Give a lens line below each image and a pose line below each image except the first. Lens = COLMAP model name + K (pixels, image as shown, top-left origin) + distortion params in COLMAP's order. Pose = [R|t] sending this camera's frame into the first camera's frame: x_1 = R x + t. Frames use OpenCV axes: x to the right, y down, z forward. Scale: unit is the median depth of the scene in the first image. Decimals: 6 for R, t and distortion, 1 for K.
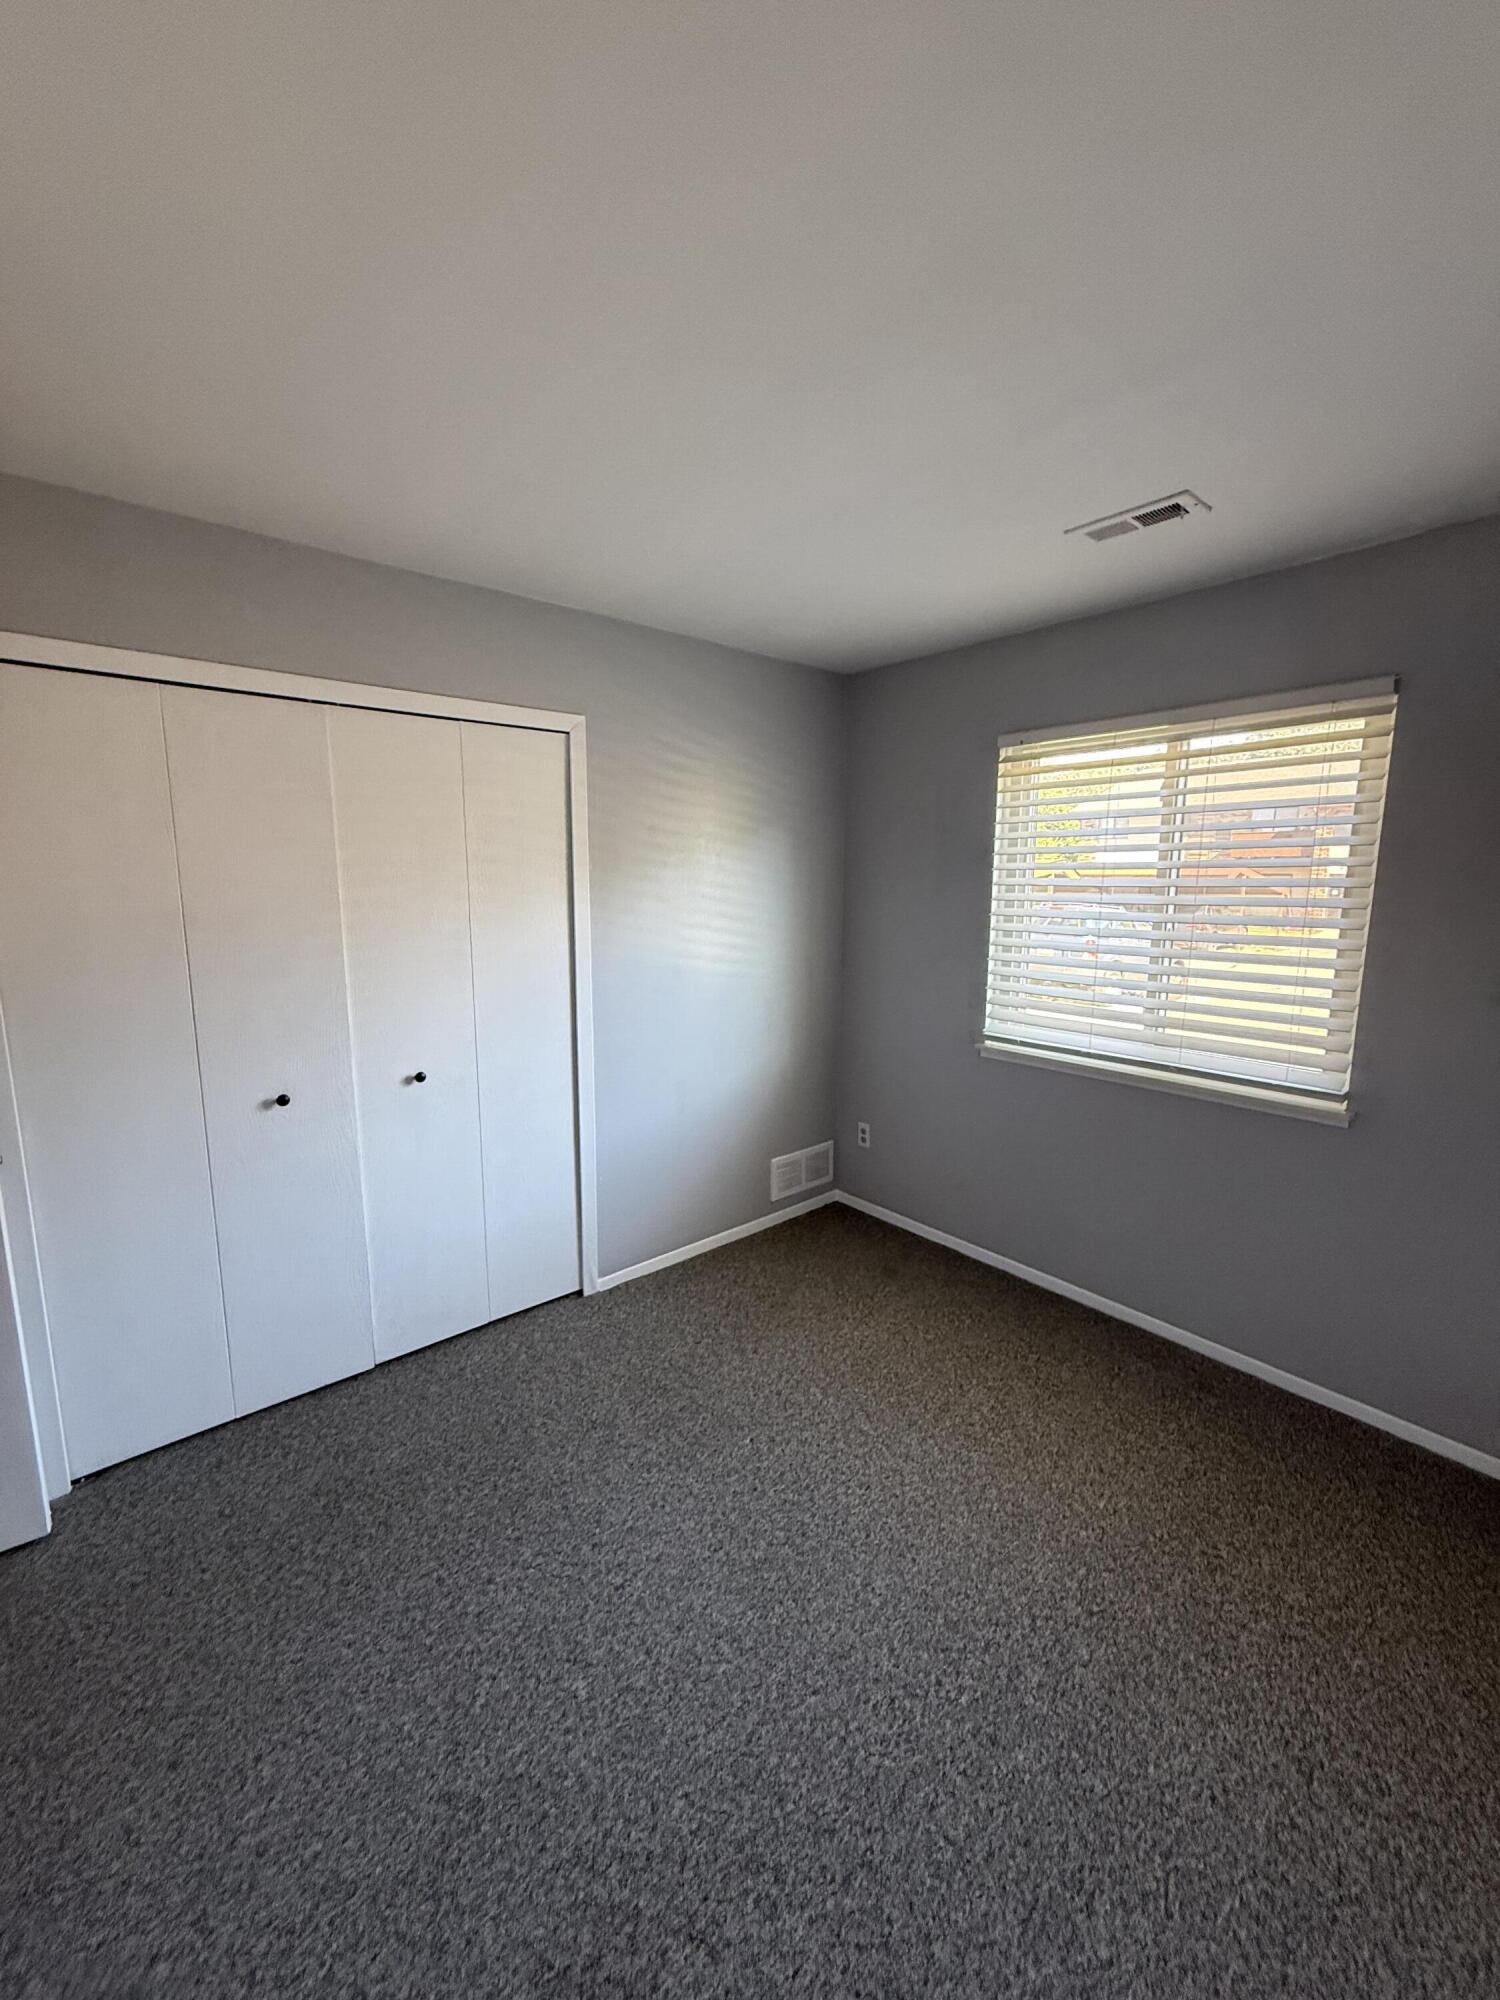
lens RADIAL K [[794.8, 0, 750.0], [0, 794.8, 1000.0], [0, 0, 1]] dist [0.001131, -0.000685]
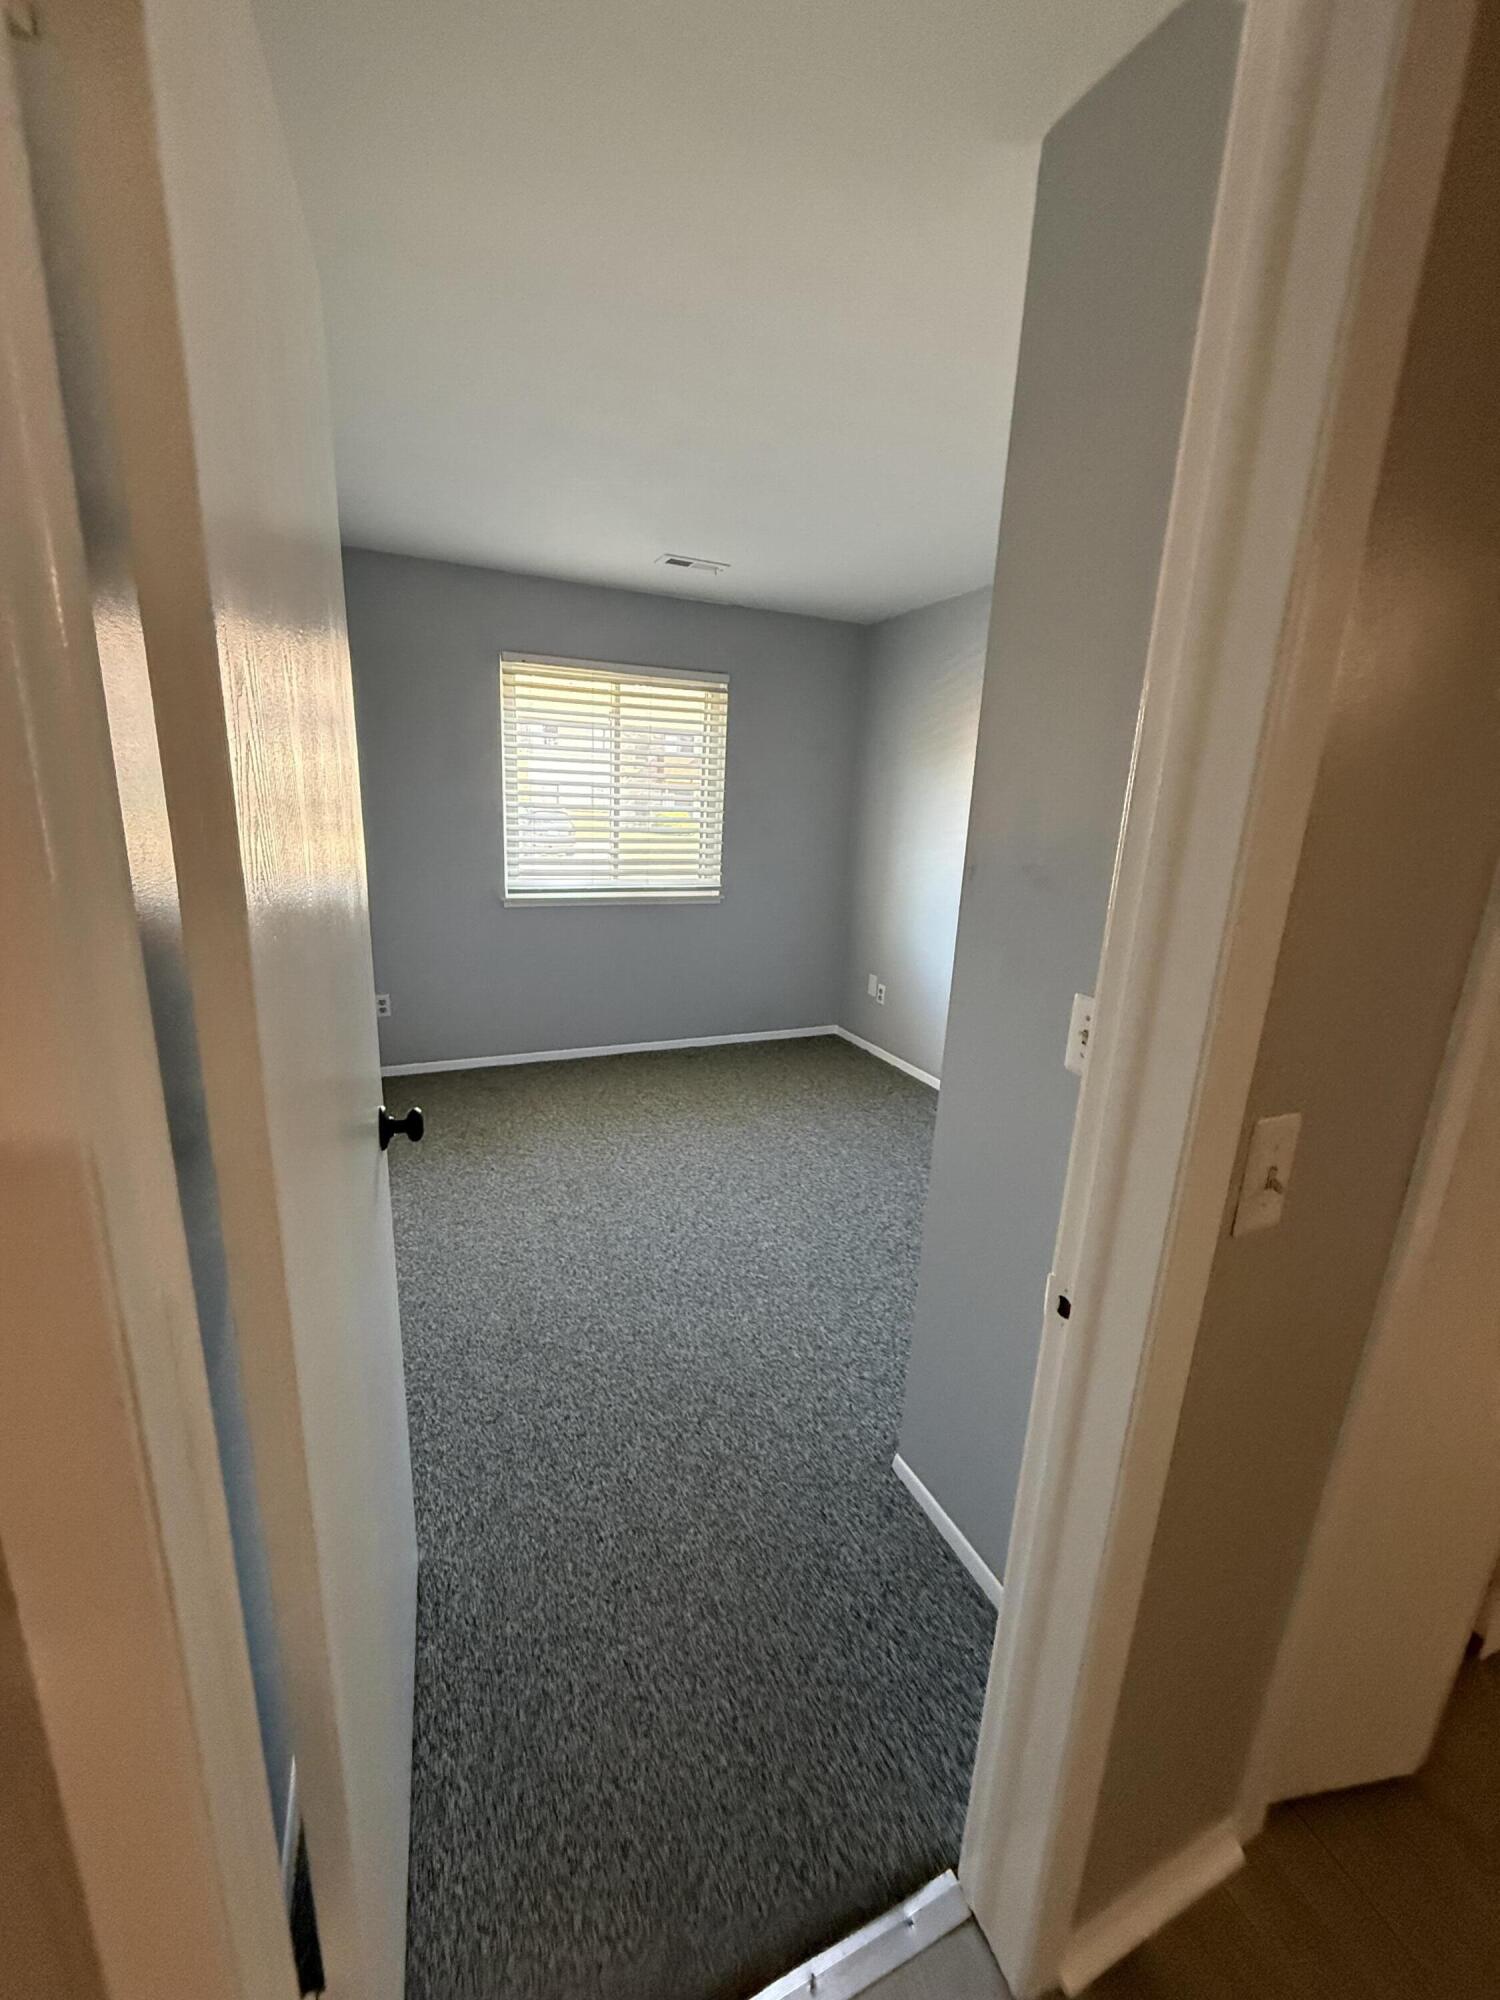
lens RADIAL K [[794.8, 0, 750.0], [0, 794.8, 1000.0], [0, 0, 1]] dist [0.001131, -0.000685]
pose [[0.275728, -0.230240, 0.933254, -1.157965], [0.106324, 0.972238, 0.208445, -0.012406], [-0.955337, 0.041753, 0.292553, 0.341782]]
